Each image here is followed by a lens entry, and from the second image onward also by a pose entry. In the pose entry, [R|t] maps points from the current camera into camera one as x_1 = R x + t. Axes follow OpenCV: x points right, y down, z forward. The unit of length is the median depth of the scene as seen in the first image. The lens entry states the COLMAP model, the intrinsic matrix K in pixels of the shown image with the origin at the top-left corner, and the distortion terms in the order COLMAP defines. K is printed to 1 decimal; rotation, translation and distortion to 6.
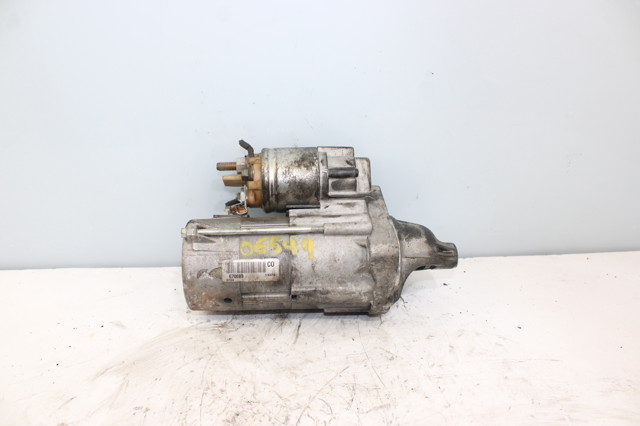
lens RADIAL K [[548.9, 0, 321.3], [0, 548.9, 212.2], [0, 0, 1]] dist [-0.163311, 0.141422]
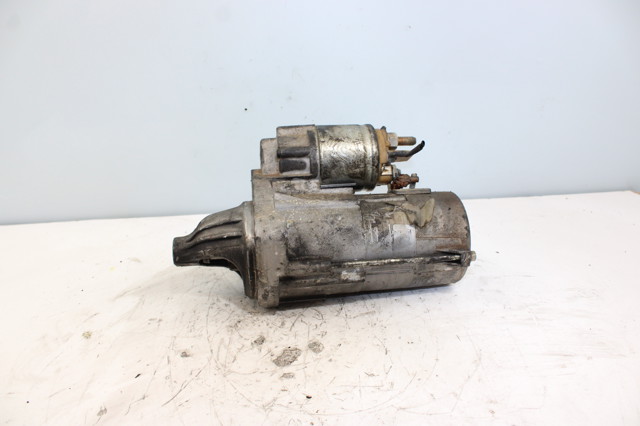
lens RADIAL K [[548.9, 0, 320.8], [0, 548.9, 212.6], [0, 0, 1]] dist [-0.163311, 0.141422]
pose [[0.998977, -0.031018, -0.032920, 0.057146], [0.030969, 0.999518, -0.002017, 0.147216], [0.032966, 0.000995, 0.999456, -0.133483]]
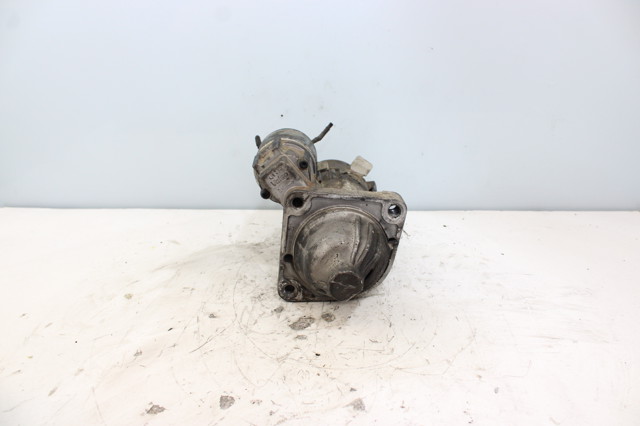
lens RADIAL K [[548.9, 0, 319.2], [0, 548.9, 213.5], [0, 0, 1]] dist [-0.163311, 0.141422]
pose [[0.994920, 0.024589, -0.097615, 0.094084], [-0.030887, 0.997502, -0.063535, 0.251260], [0.095809, 0.066227, 0.993194, -0.270931]]
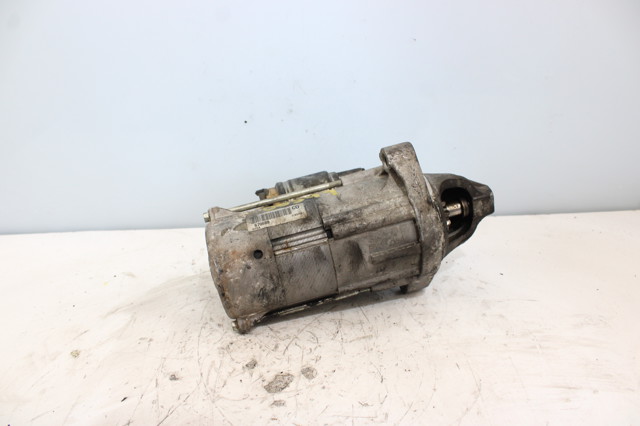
lens RADIAL K [[548.9, 0, 320.5], [0, 548.9, 211.2], [0, 0, 1]] dist [-0.163311, 0.141422]
pose [[0.998612, -0.014855, -0.050529, 0.080811], [0.014154, 0.999799, -0.014209, 0.119199], [0.050730, 0.013475, 0.998621, -0.095634]]
